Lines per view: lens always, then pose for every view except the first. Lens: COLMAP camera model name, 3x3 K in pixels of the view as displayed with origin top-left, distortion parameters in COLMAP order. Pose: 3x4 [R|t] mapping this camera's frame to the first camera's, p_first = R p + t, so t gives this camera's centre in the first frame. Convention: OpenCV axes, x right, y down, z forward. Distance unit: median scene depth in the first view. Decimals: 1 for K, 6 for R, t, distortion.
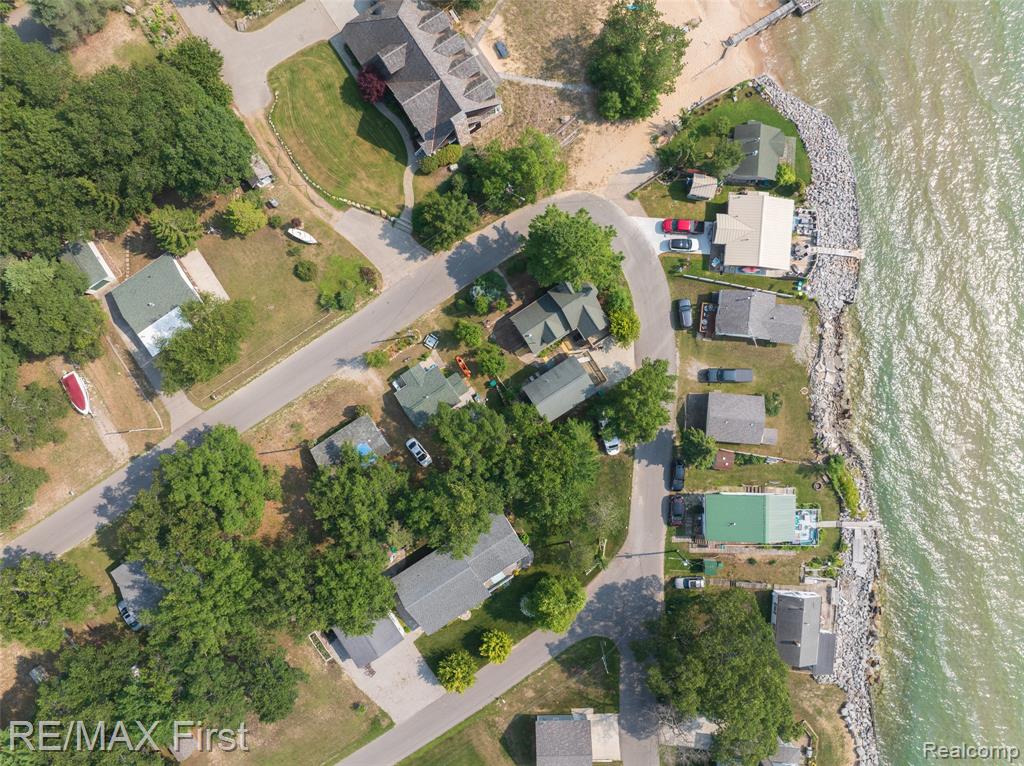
lens RADIAL K [[720.7, 0, 515.7], [0, 720.7, 380.7], [0, 0, 1]] dist [-0.037235, 0.007561]
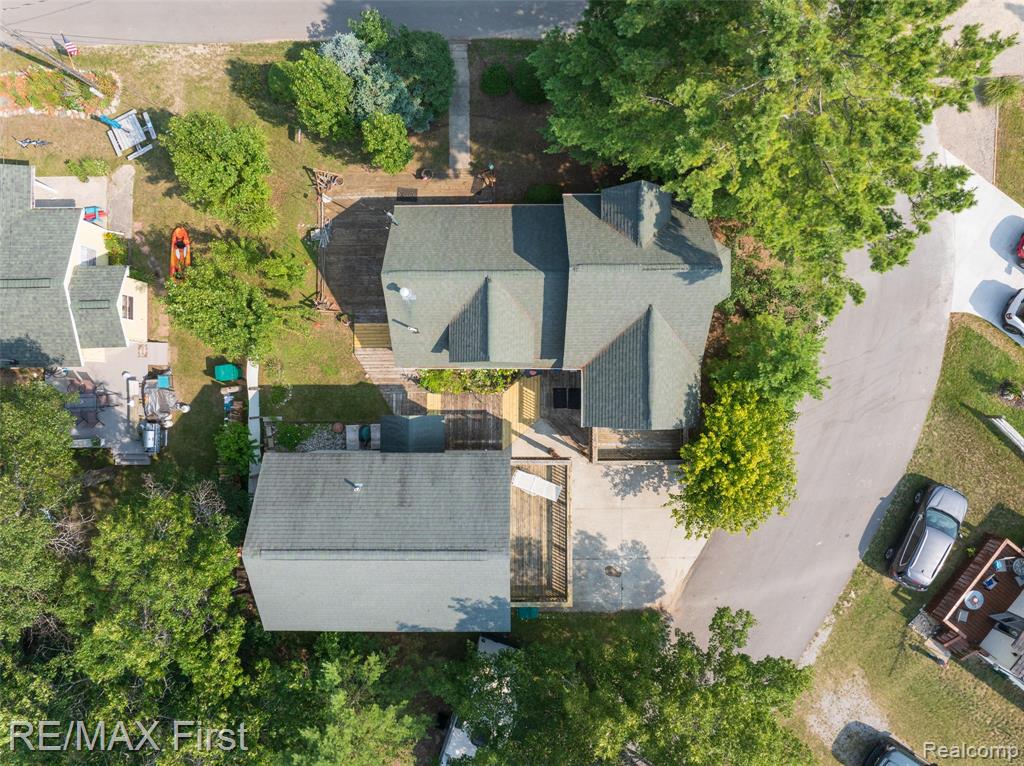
lens RADIAL K [[720.7, 0, 516.2], [0, 720.7, 385.0], [0, 0, 1]] dist [-0.037235, 0.007561]
pose [[0.838532, 0.544840, 0.003711, 0.065165], [-0.544851, 0.838526, 0.003394, -0.055025], [-0.001262, -0.004868, 0.999987, 0.715770]]
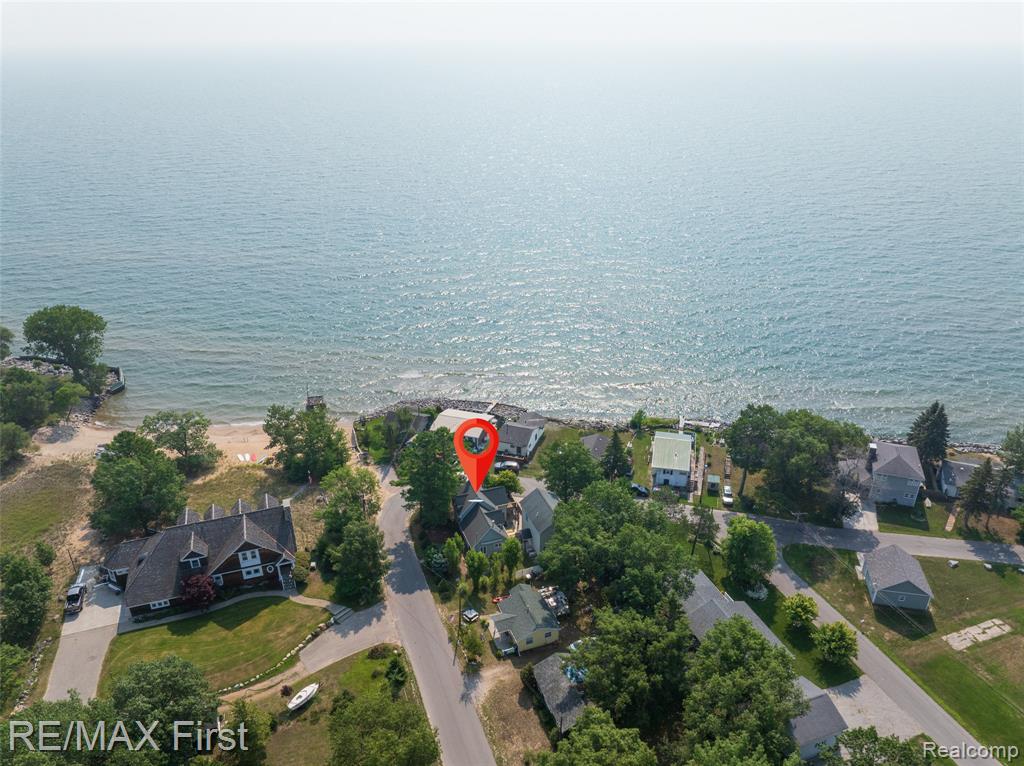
lens RADIAL K [[720.7, 0, 514.6], [0, 720.7, 383.2], [0, 0, 1]] dist [-0.037235, 0.007561]
pose [[0.228549, -0.423640, 0.876524, -0.799159], [0.973484, 0.108403, -0.201438, 0.157342], [-0.009680, 0.899321, 0.437183, 0.316568]]
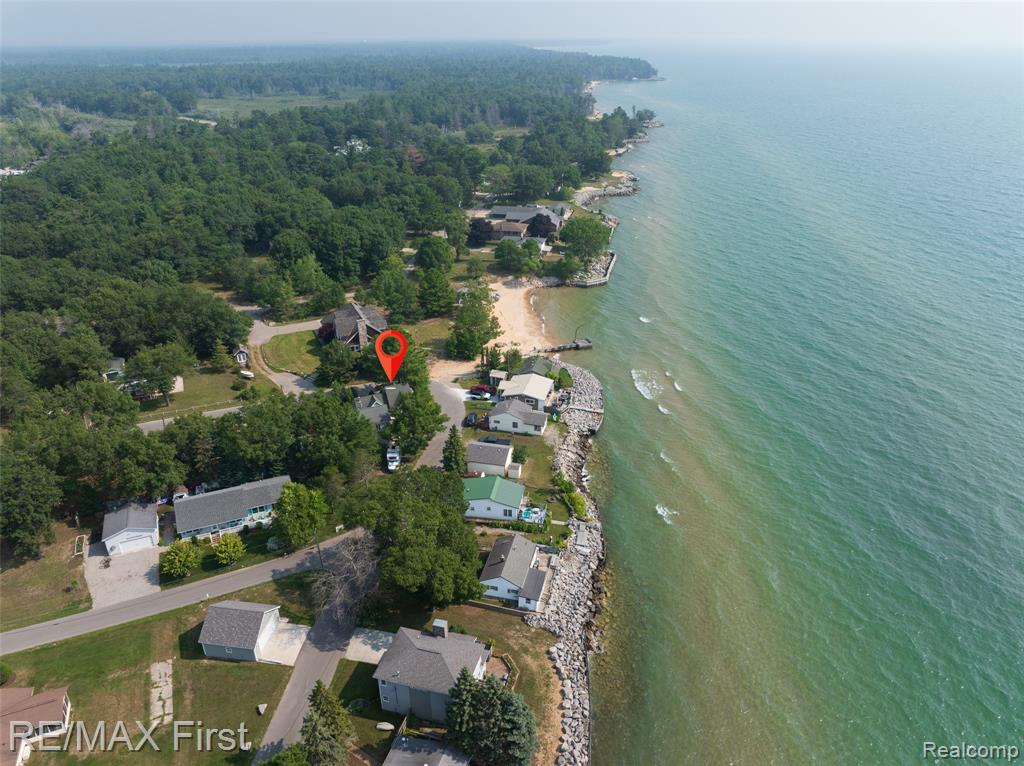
lens RADIAL K [[720.7, 0, 512.4], [0, 720.7, 379.0], [0, 0, 1]] dist [-0.037235, 0.007561]
pose [[0.986314, 0.072654, -0.148005, 0.517369], [-0.164872, 0.441073, -0.882197, 1.106295], [0.001186, 0.894526, 0.447015, 0.294183]]
